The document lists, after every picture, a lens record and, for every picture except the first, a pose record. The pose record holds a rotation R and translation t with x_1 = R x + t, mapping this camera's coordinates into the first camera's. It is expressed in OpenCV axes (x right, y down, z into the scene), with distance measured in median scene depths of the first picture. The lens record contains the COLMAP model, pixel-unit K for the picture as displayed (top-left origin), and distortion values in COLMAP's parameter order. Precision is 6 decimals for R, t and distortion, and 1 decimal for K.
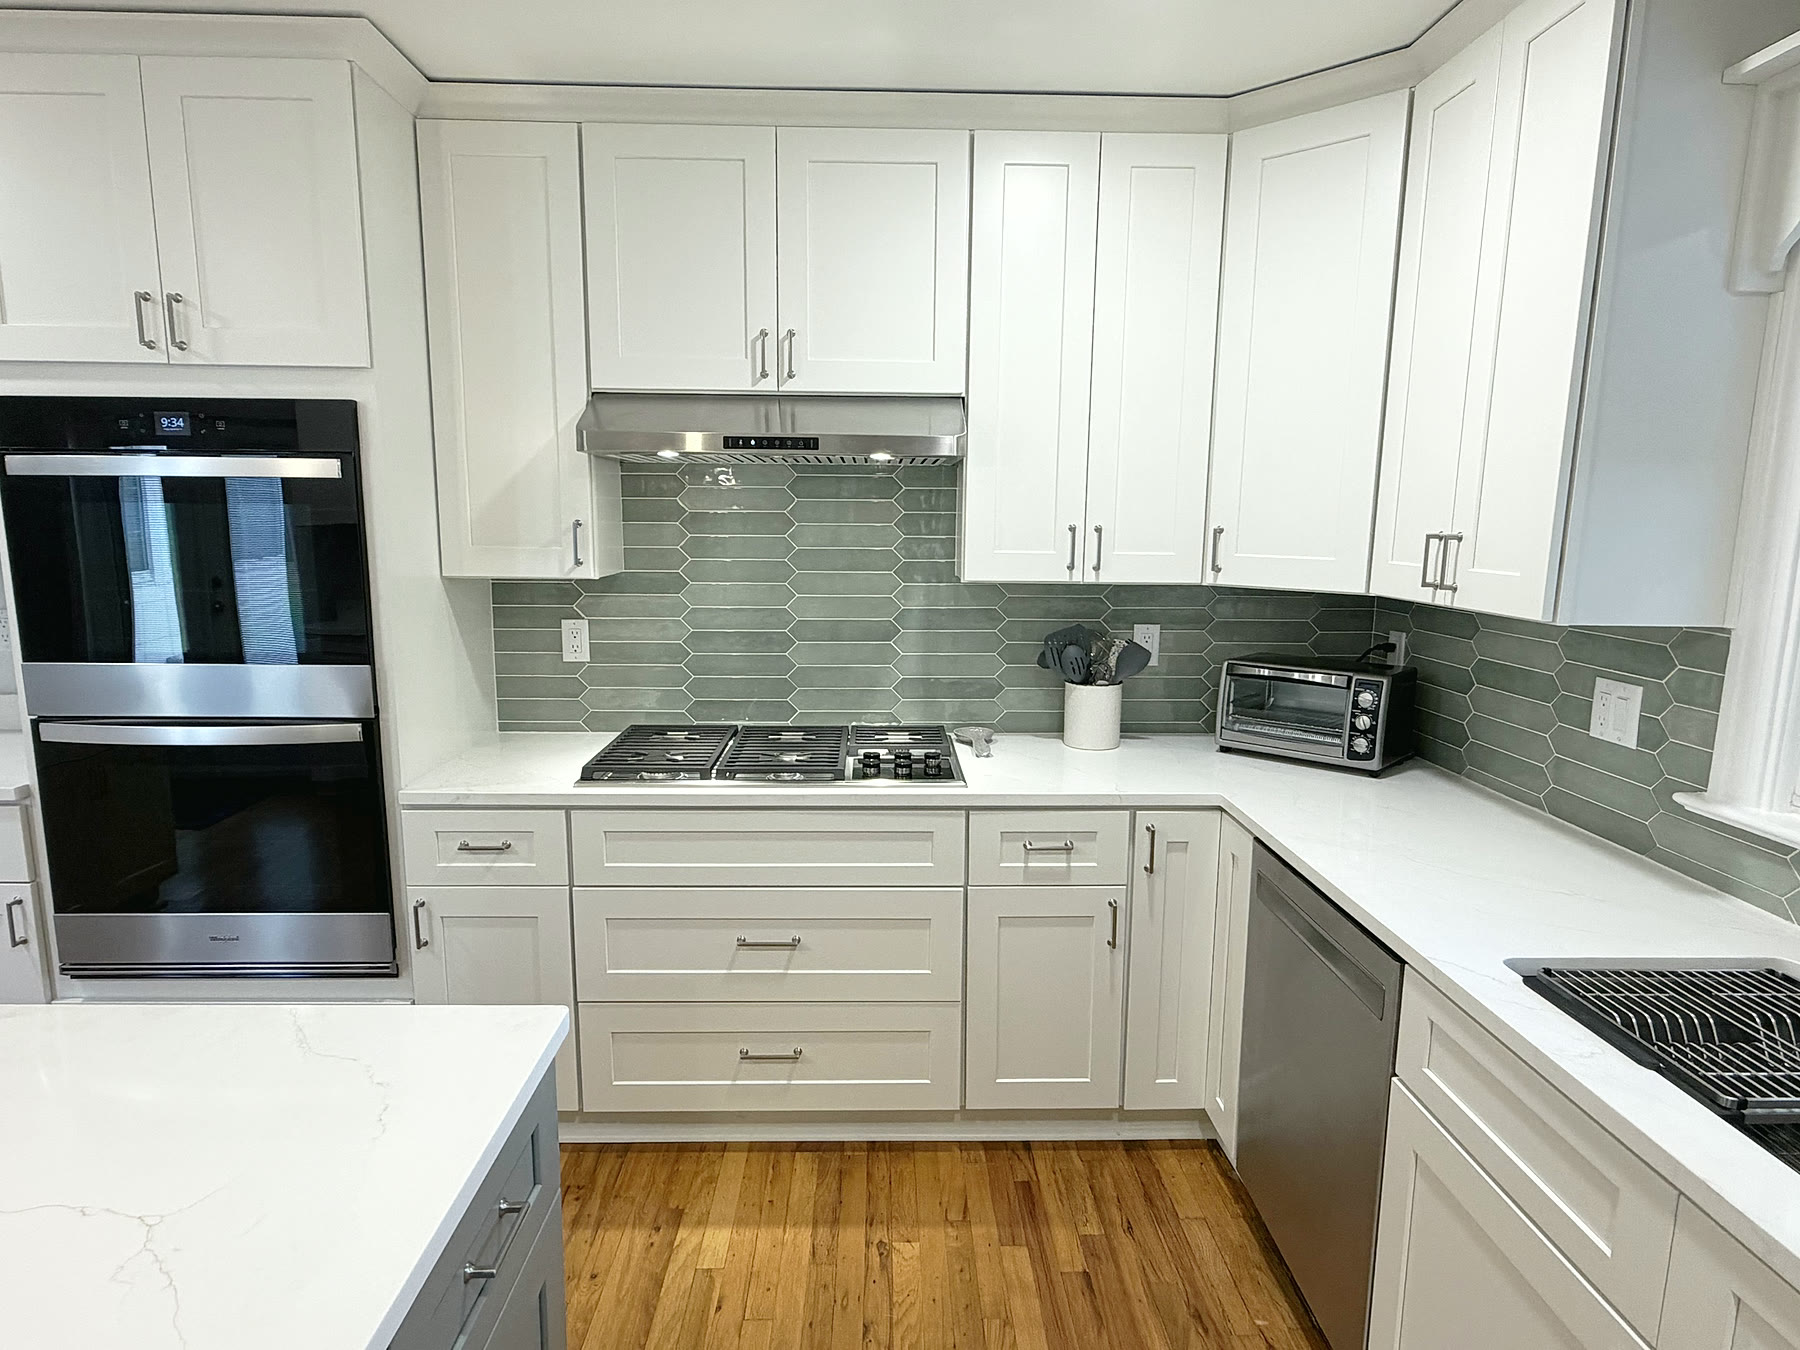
lens RADIAL K [[1019.1, 0, 893.2], [0, 1019.1, 680.0], [0, 0, 1]] dist [0.002060, 0.000096]
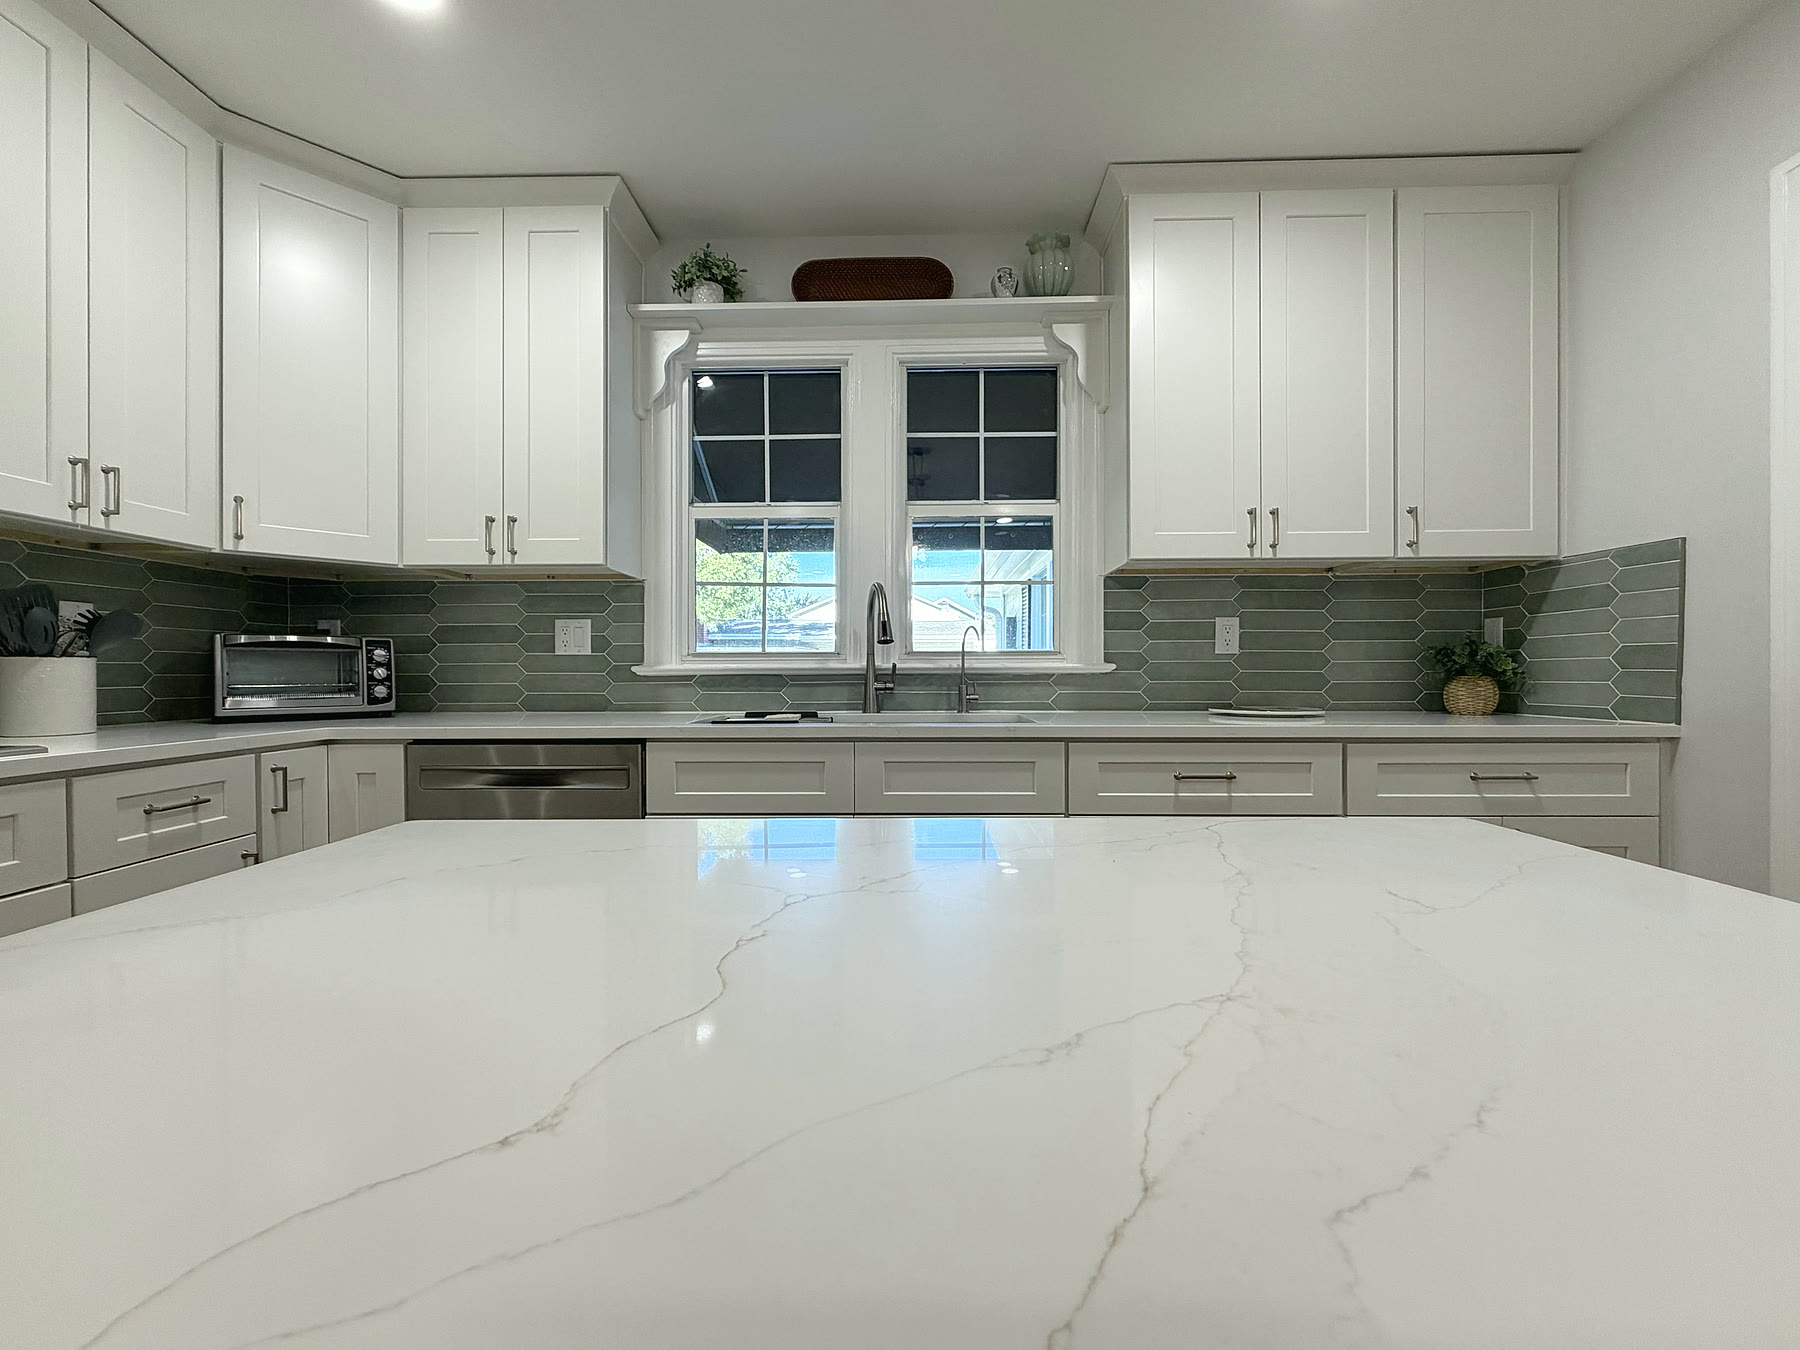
lens RADIAL K [[758.6, 0, 896.9], [0, 758.6, 674.7], [0, 0, 1]] dist [0.001231, -0.000071]
pose [[0.044701, -0.012015, 0.998928, -0.453534], [0.164039, 0.986443, 0.004525, 0.145148], [-0.985441, 0.163661, 0.046066, 0.327046]]
